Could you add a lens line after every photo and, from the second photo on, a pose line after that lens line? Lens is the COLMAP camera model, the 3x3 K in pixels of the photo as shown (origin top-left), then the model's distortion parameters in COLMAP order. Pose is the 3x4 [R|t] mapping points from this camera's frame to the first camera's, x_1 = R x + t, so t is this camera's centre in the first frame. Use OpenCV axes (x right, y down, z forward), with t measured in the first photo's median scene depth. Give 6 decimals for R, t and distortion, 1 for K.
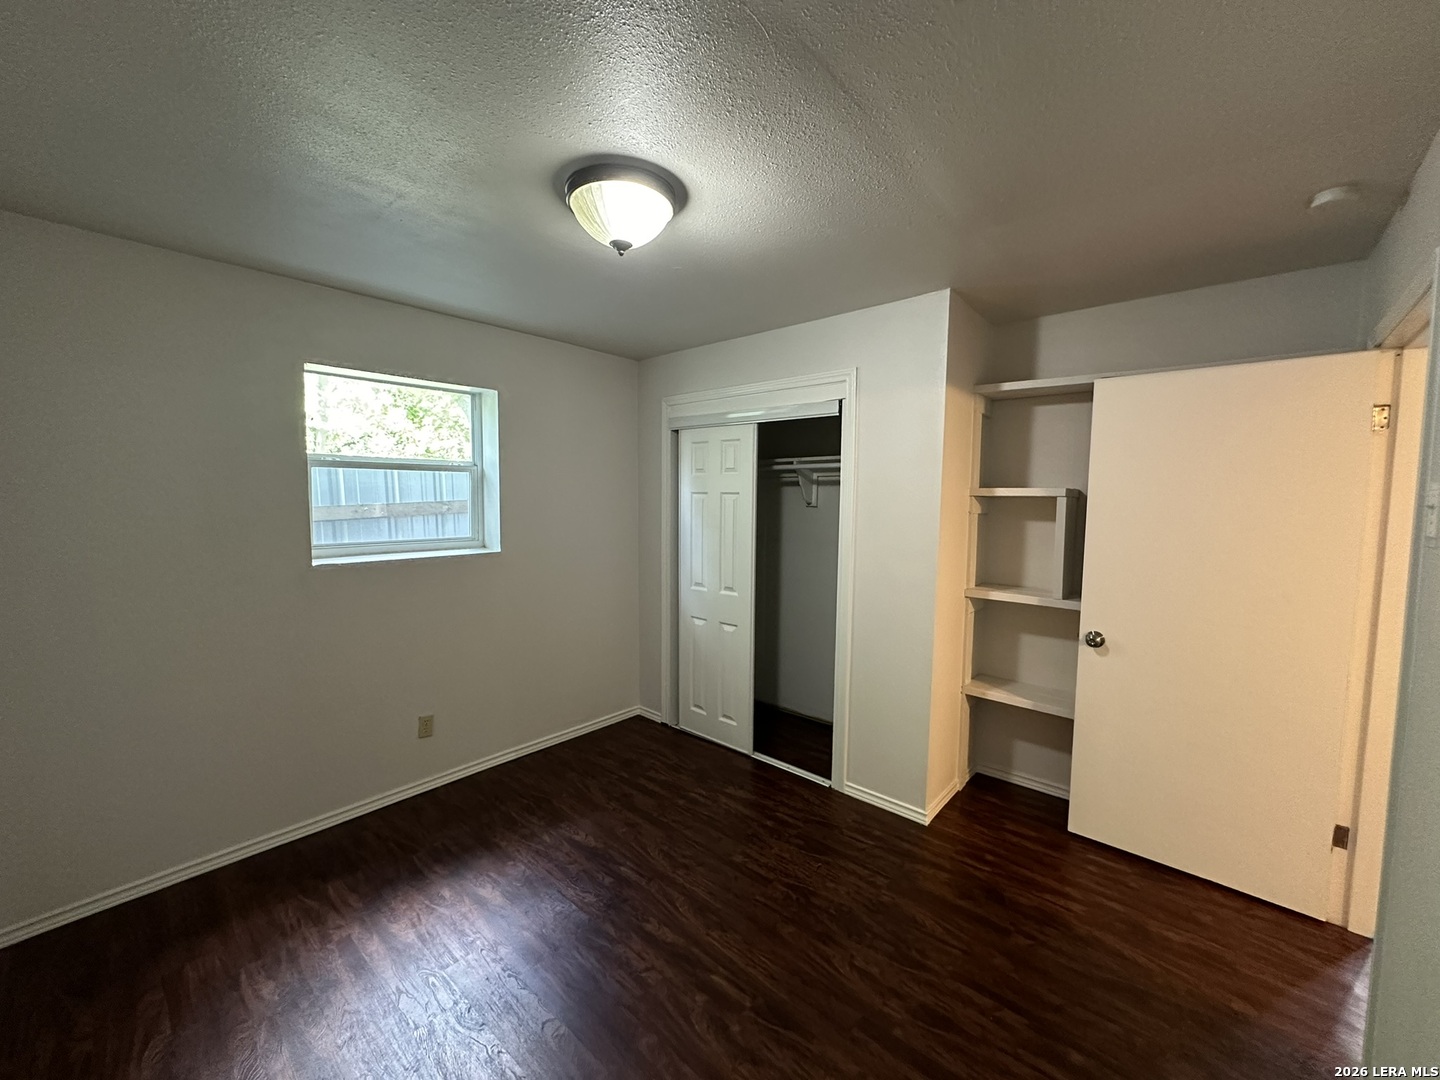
lens RADIAL K [[575.0, 0, 719.9], [0, 575.0, 538.8], [0, 0, 1]] dist [-0.002673, 0.000940]
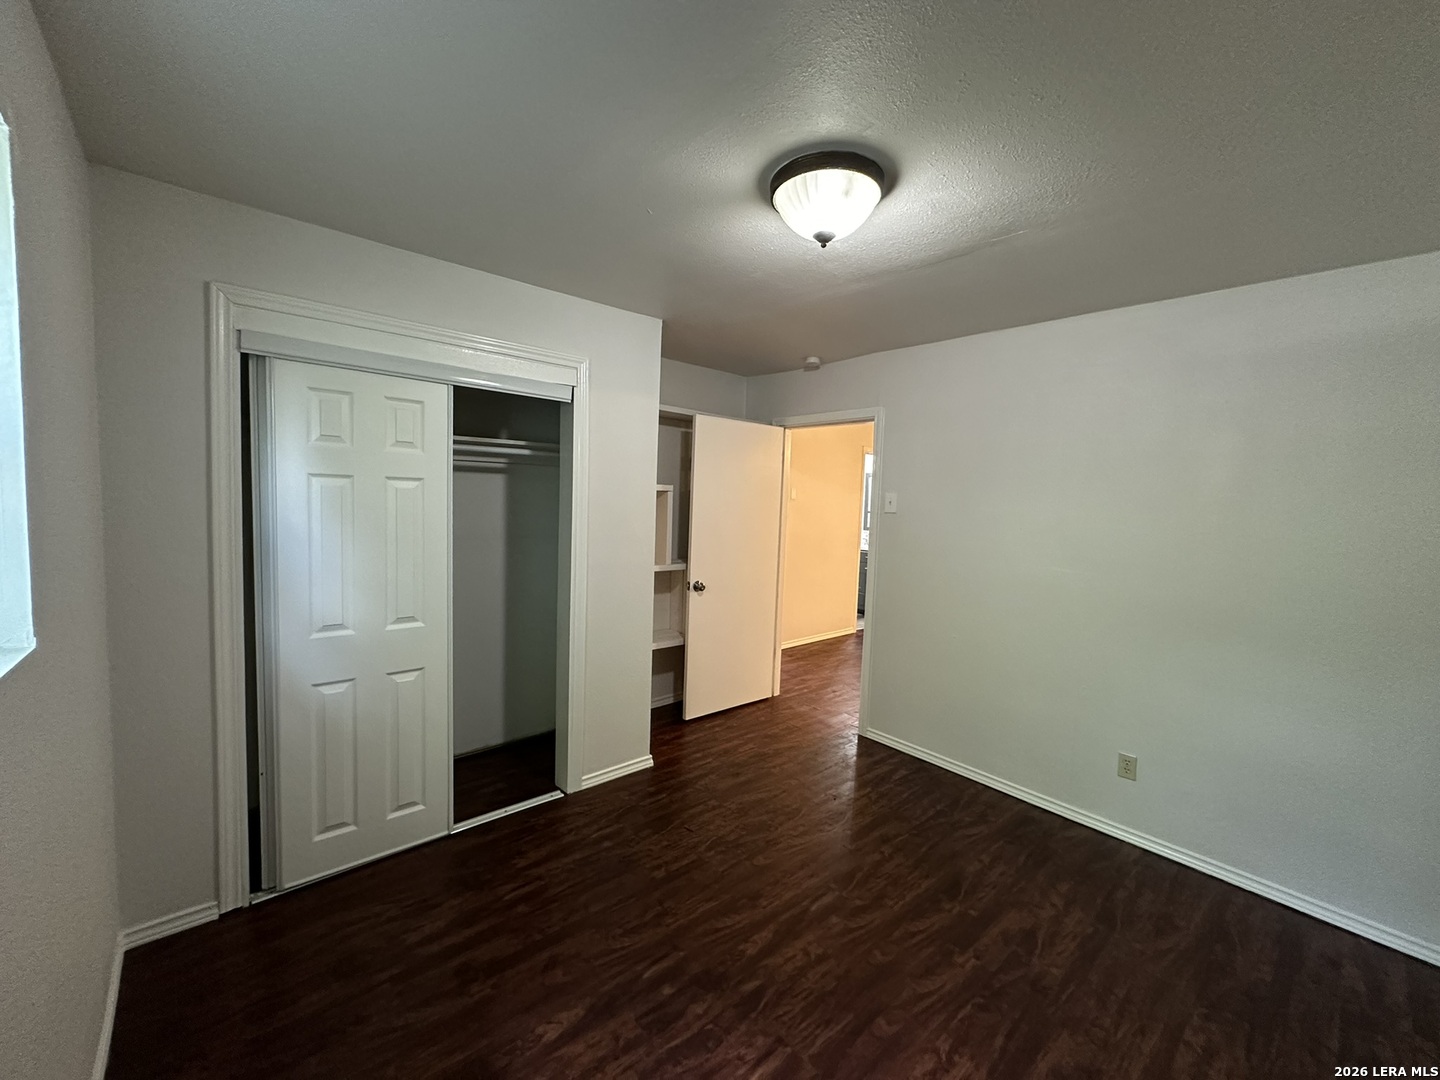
lens RADIAL K [[575.0, 0, 719.1], [0, 575.0, 536.0], [0, 0, 1]] dist [-0.002673, 0.000940]
pose [[0.122521, -0.070199, 0.989980, -0.740555], [0.046829, 0.996793, 0.064887, -0.046407], [-0.991360, 0.038409, 0.125416, 0.664602]]
